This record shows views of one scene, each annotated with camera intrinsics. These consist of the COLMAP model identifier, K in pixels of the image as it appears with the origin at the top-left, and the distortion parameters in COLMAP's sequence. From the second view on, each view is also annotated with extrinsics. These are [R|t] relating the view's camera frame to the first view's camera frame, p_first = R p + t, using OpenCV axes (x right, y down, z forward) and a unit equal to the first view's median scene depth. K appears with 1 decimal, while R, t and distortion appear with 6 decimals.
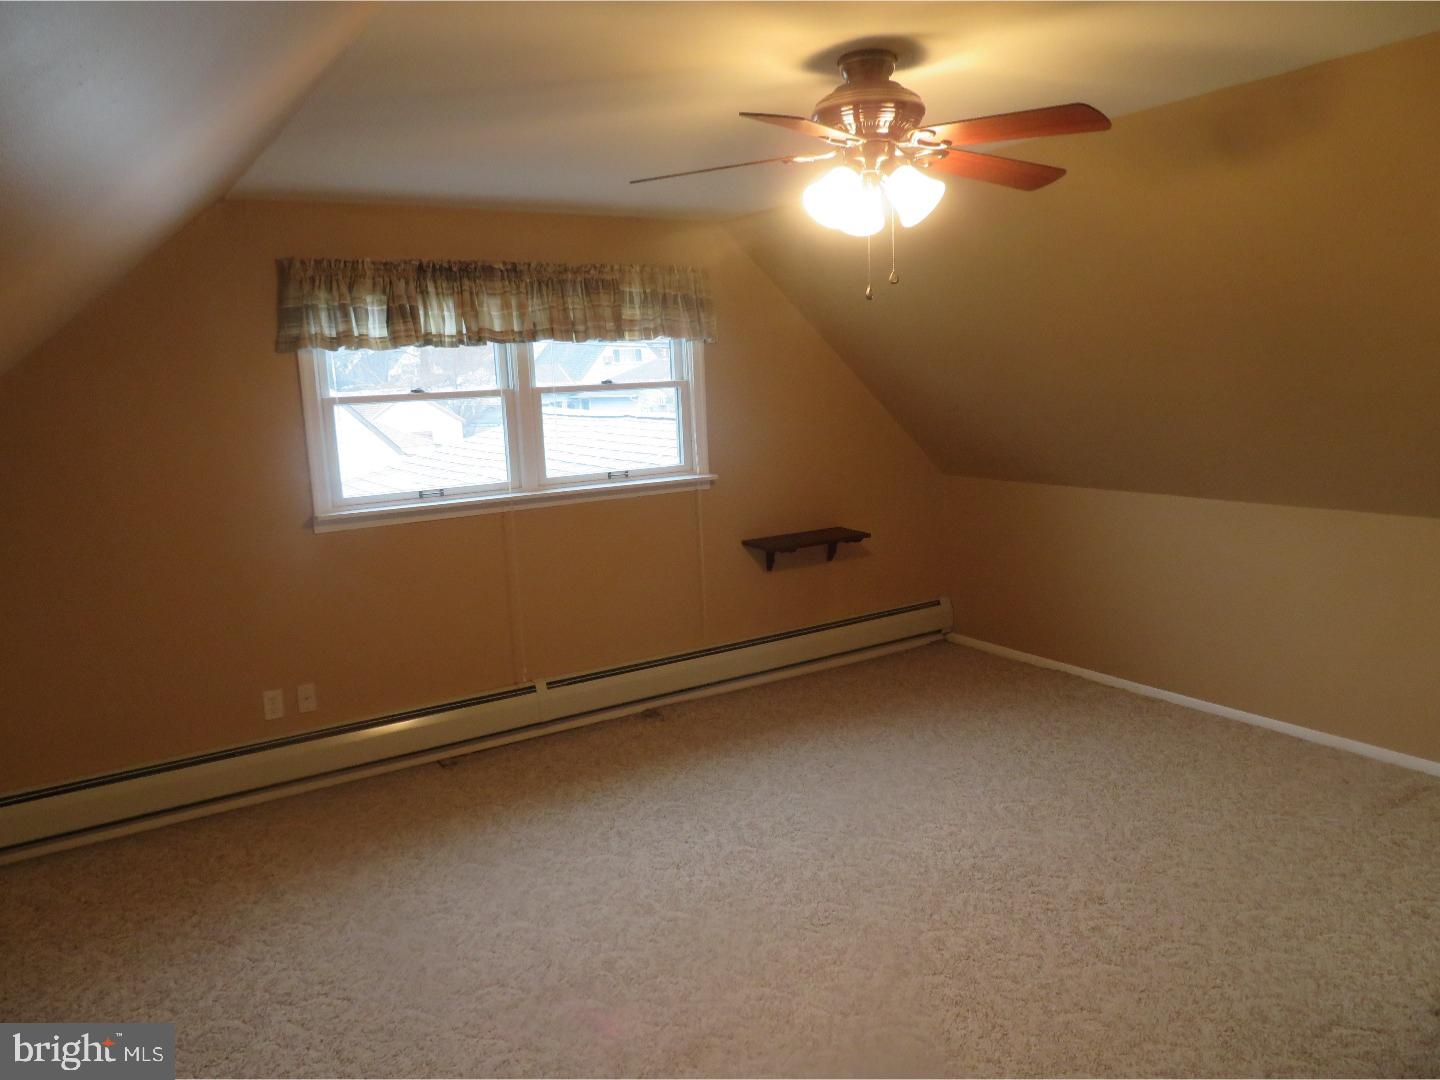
lens RADIAL K [[1027.6, 0, 723.2], [0, 1027.6, 538.1], [0, 0, 1]] dist [-0.009510, 0.005379]
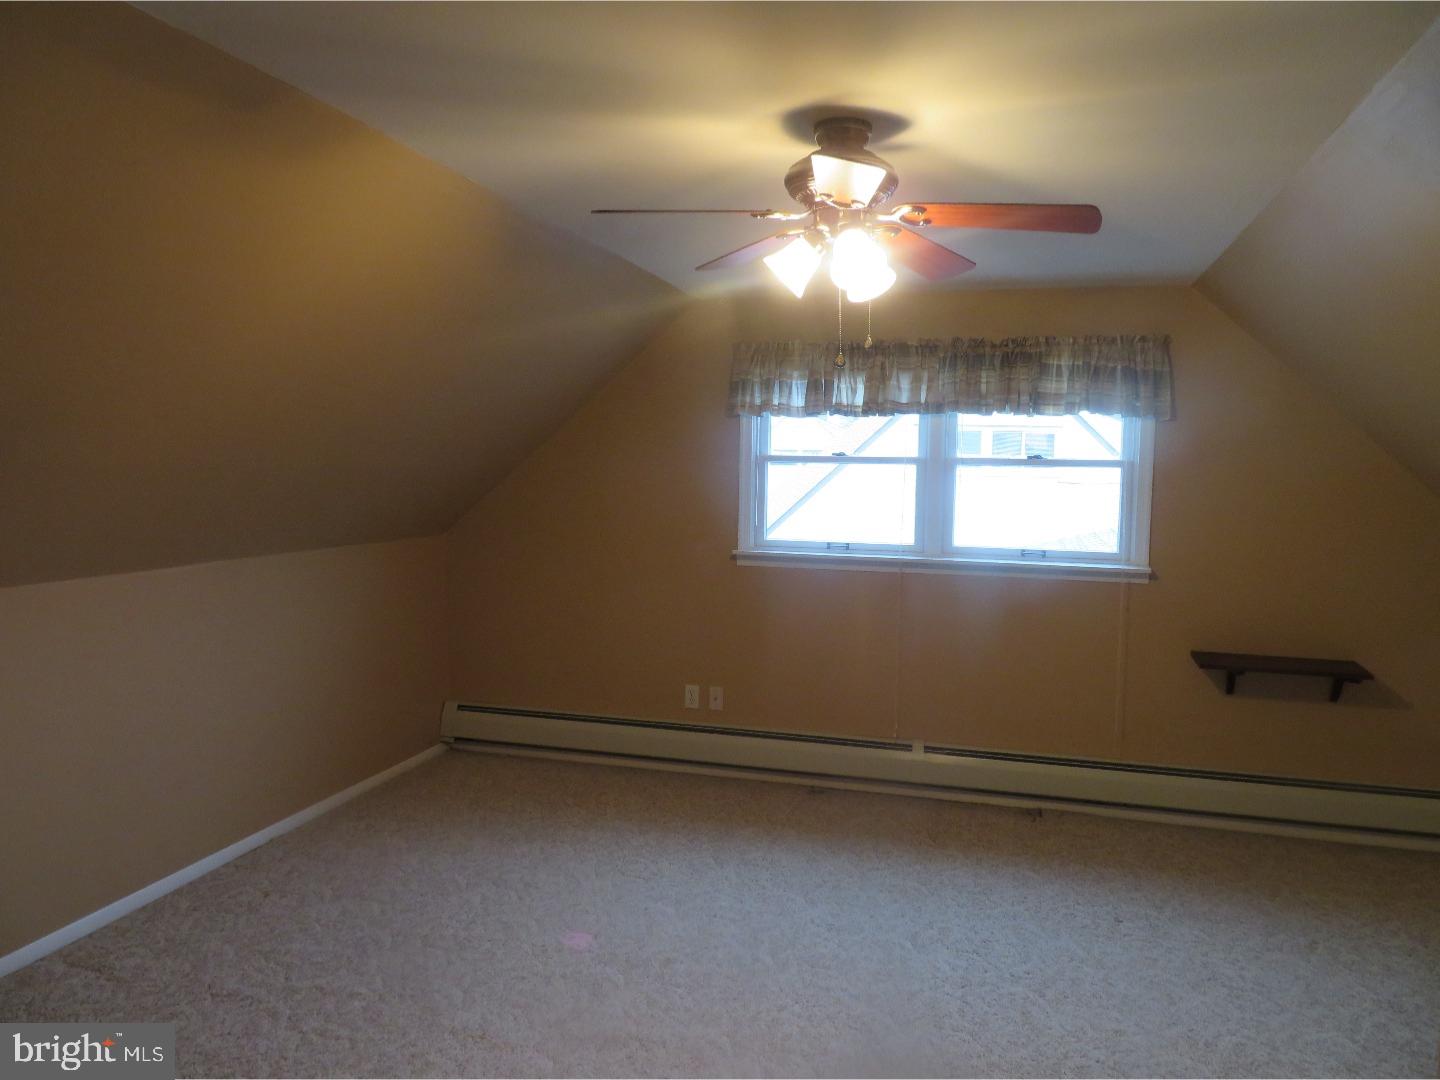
lens RADIAL K [[1027.6, 0, 722.9], [0, 1027.6, 538.1], [0, 0, 1]] dist [-0.009510, 0.005379]
pose [[0.654568, 0.106912, -0.748405, 0.454377], [-0.164301, 0.986406, -0.002788, -0.027344], [0.737933, 0.124788, 0.663236, 0.161556]]
